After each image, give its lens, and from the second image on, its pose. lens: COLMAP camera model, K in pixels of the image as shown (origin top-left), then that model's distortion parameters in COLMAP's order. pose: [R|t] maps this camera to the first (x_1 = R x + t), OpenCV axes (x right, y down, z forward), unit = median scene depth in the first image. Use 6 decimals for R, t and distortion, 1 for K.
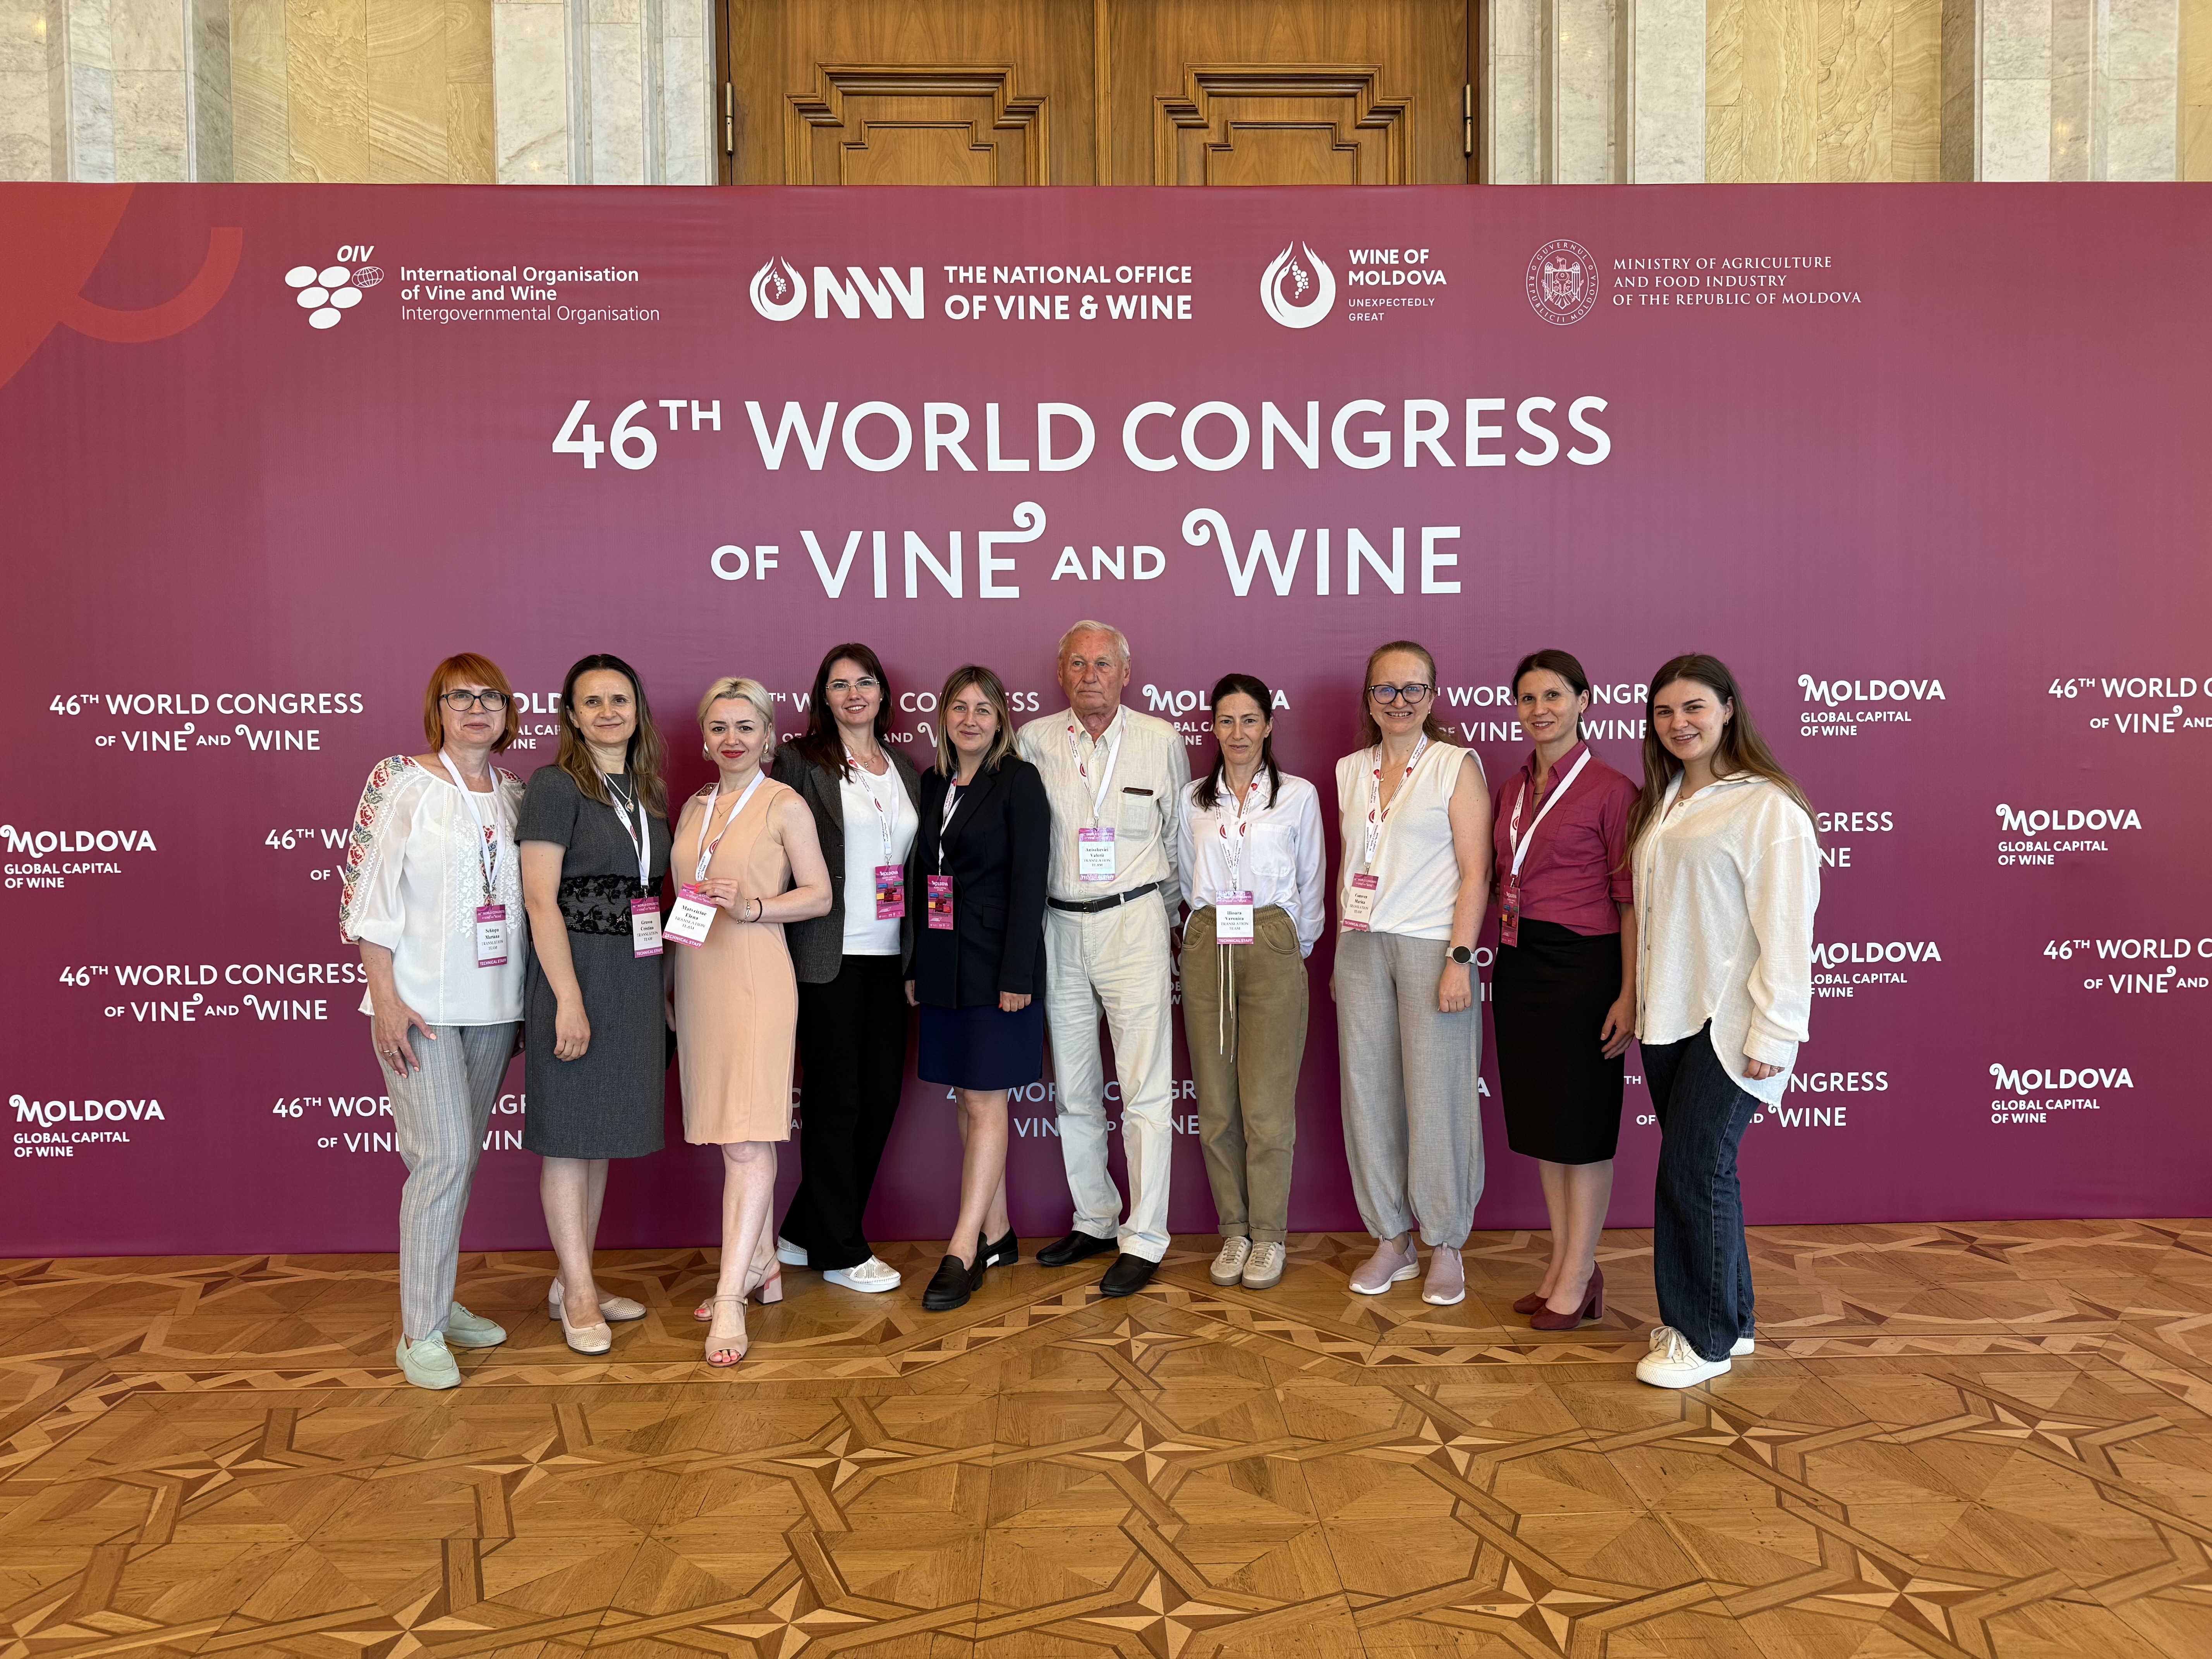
lens RADIAL K [[1552.0, 0, 1107.9], [0, 1552.0, 828.8], [0, 0, 1]] dist [-0.022417, 0.000474]
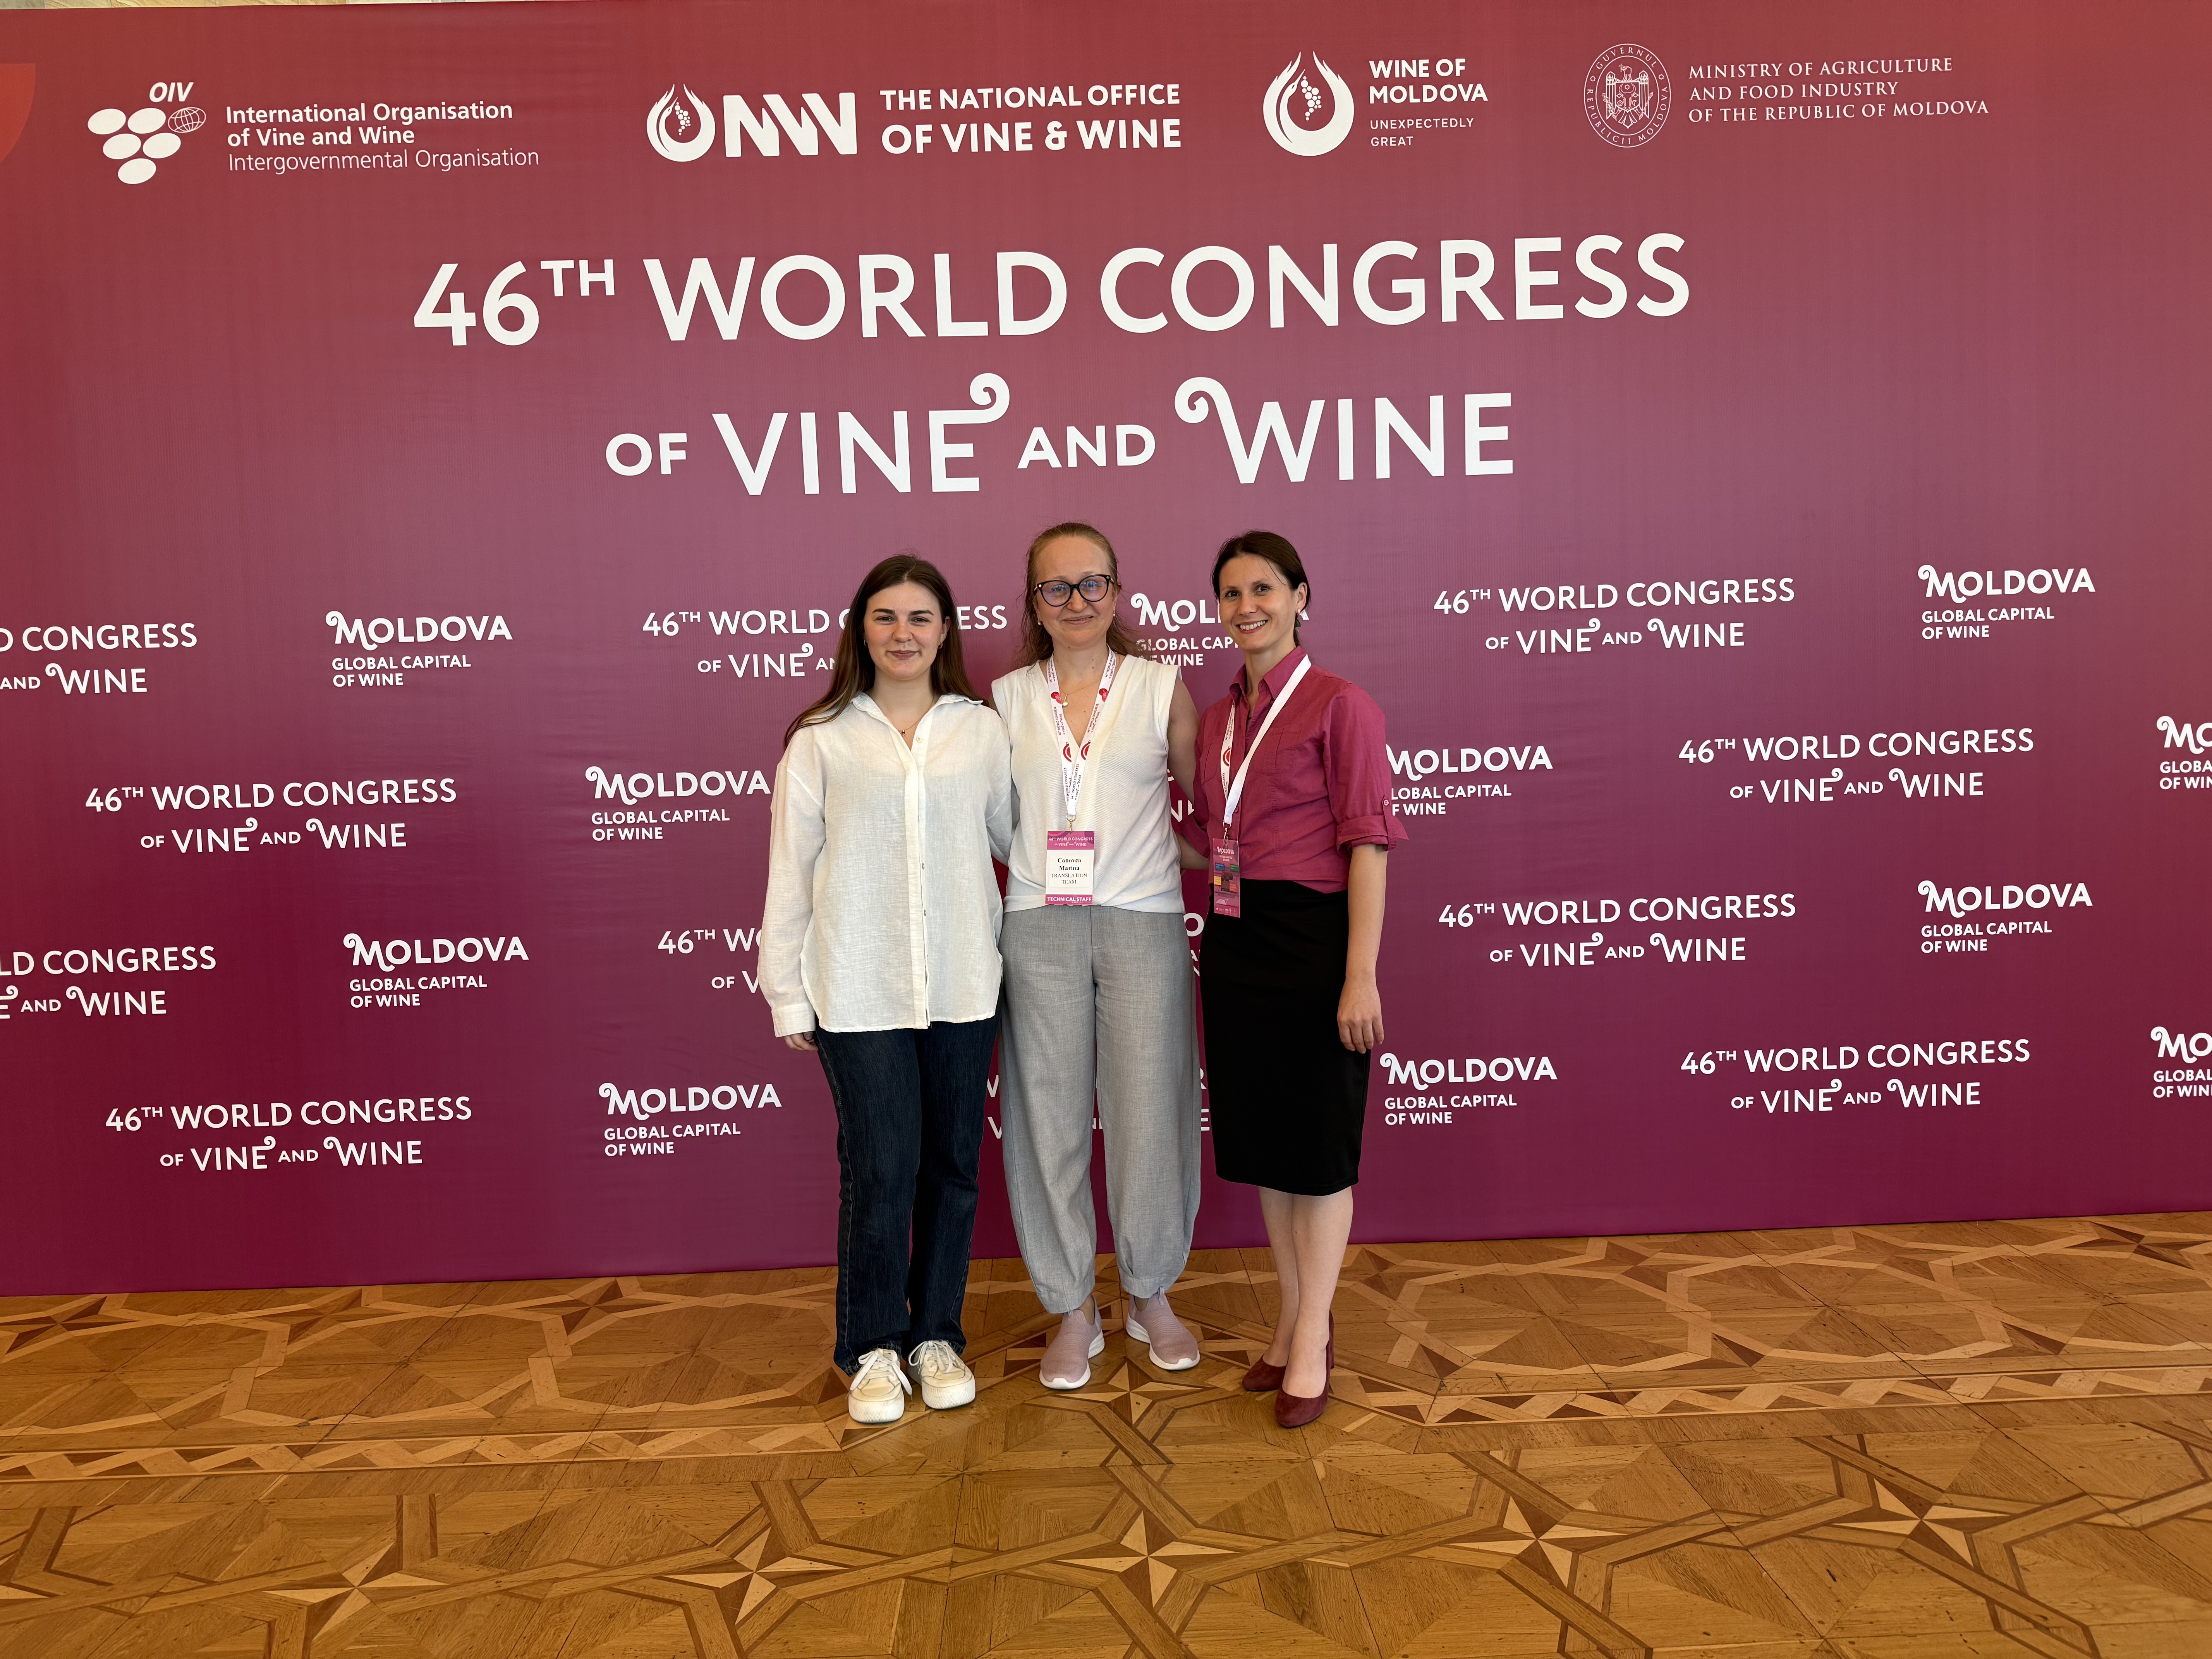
lens RADIAL K [[1552.0, 0, 1098.8], [0, 1552.0, 825.3], [0, 0, 1]] dist [-0.022417, 0.000474]
pose [[0.999753, -0.020784, -0.007826, 0.009330], [0.020888, 0.999691, 0.013473, 0.020538], [0.007543, -0.013633, 0.999879, 0.170666]]
